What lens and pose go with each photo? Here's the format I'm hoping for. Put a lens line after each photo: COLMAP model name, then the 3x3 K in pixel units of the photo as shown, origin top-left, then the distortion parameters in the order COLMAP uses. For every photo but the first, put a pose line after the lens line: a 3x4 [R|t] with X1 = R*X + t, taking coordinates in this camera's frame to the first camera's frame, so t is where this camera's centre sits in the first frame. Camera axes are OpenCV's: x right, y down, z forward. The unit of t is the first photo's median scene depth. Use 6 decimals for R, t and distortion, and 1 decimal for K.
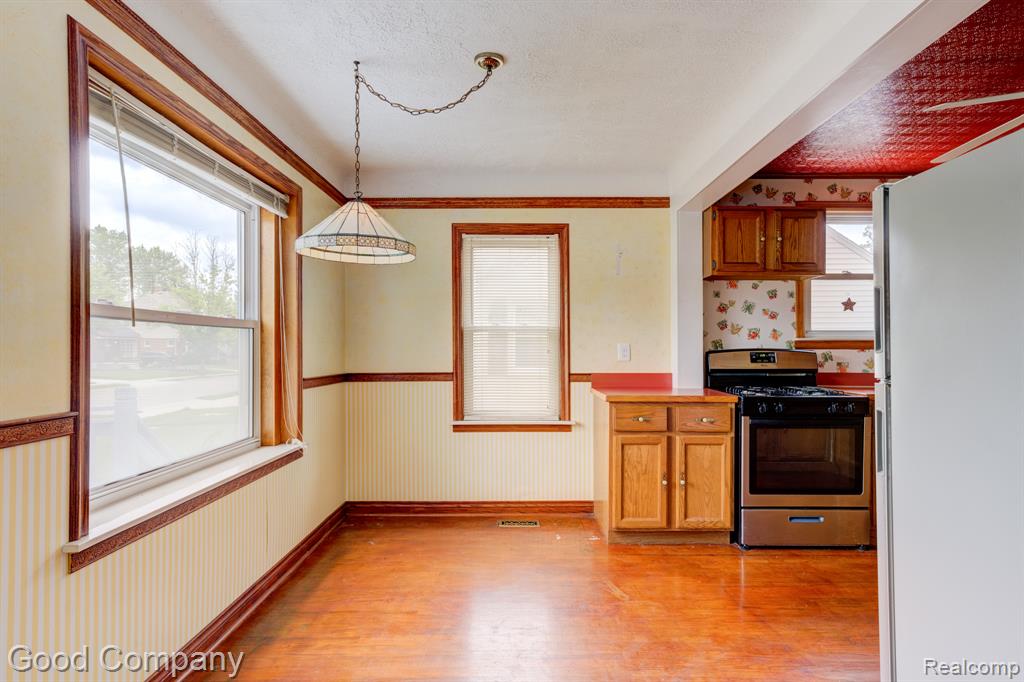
lens RADIAL K [[545.5, 0, 519.1], [0, 545.5, 346.5], [0, 0, 1]] dist [0.001306, 0.001017]
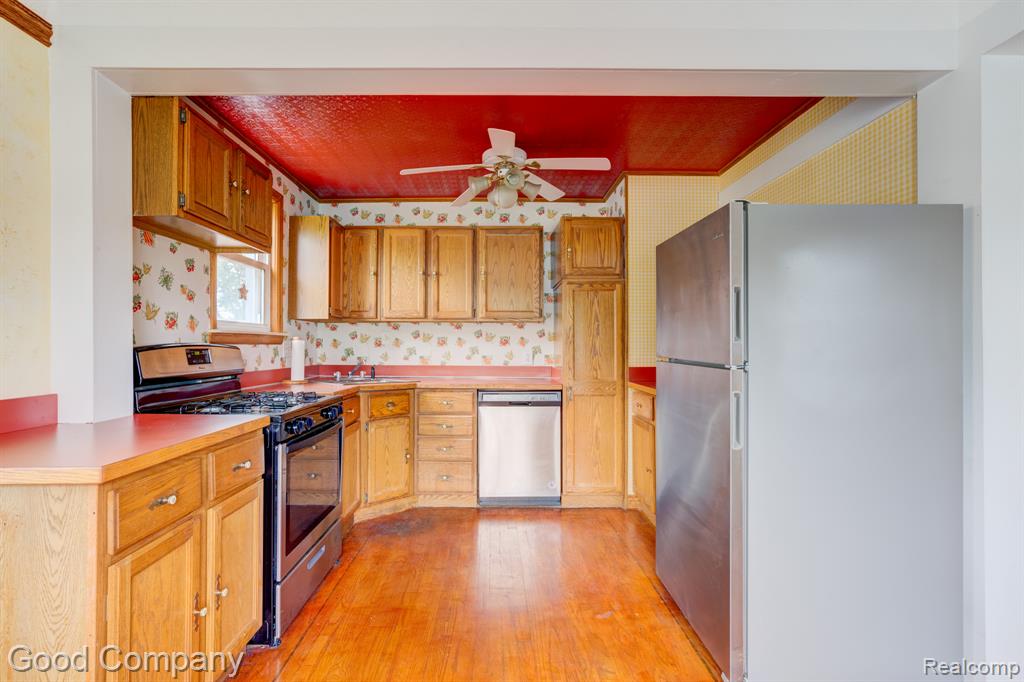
lens RADIAL K [[470.1, 0, 497.5], [0, 470.1, 342.3], [0, 0, 1]] dist [-0.020337, 0.008562]
pose [[-0.001592, 0.003756, 0.999992, -0.131990], [0.001593, 0.999992, -0.003753, 0.005372], [-0.999997, 0.001587, -0.001598, 0.617325]]
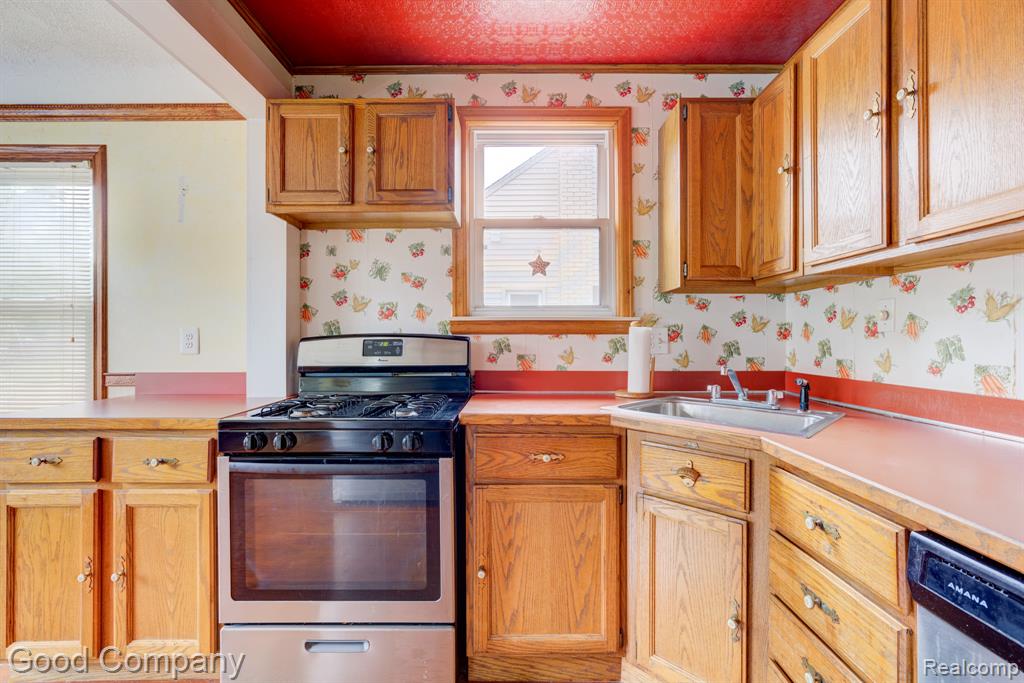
lens RADIAL K [[461.8, 0, 514.6], [0, 461.8, 340.7], [0, 0, 1]] dist [-0.033320, 0.020880]
pose [[0.999987, -0.004813, -0.001864, 0.588518], [0.004813, 0.999988, -0.000017, 0.012655], [0.001864, 0.000008, 0.999998, 0.459287]]
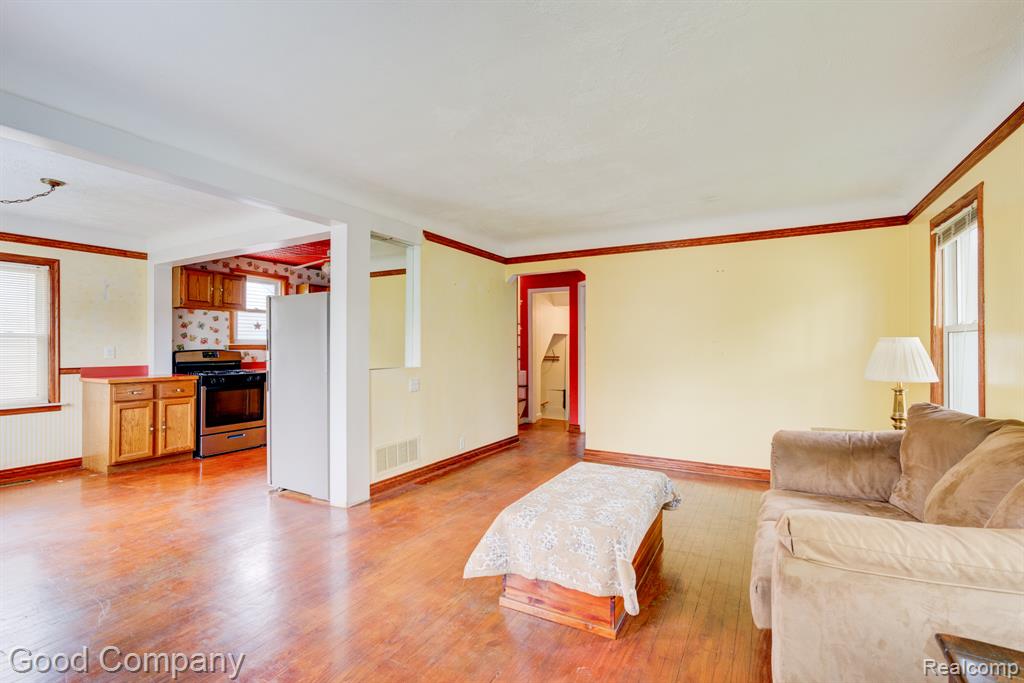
lens RADIAL K [[461.8, 0, 514.6], [0, 461.8, 340.7], [0, 0, 1]] dist [-0.033320, 0.020880]
pose [[0.492658, 0.011210, 0.870151, -0.346841], [0.001742, 0.999902, -0.013868, -0.002426], [-0.870221, 0.008348, 0.492590, -0.571635]]
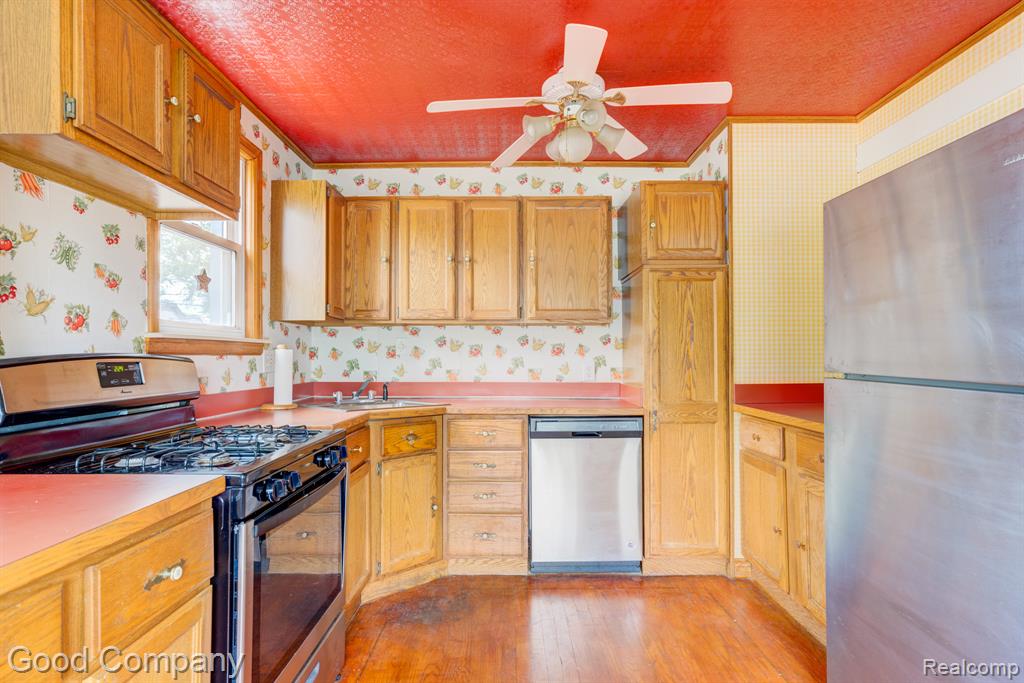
lens RADIAL K [[523.8, 0, 515.5], [0, 523.8, 351.0], [0, 0, 1]] dist [-0.000964, 0.006621]
pose [[-0.001599, 0.005990, 0.999981, 0.026853], [0.005323, 0.999968, -0.005982, 0.006010], [-0.999985, 0.005313, -0.001631, 0.672869]]
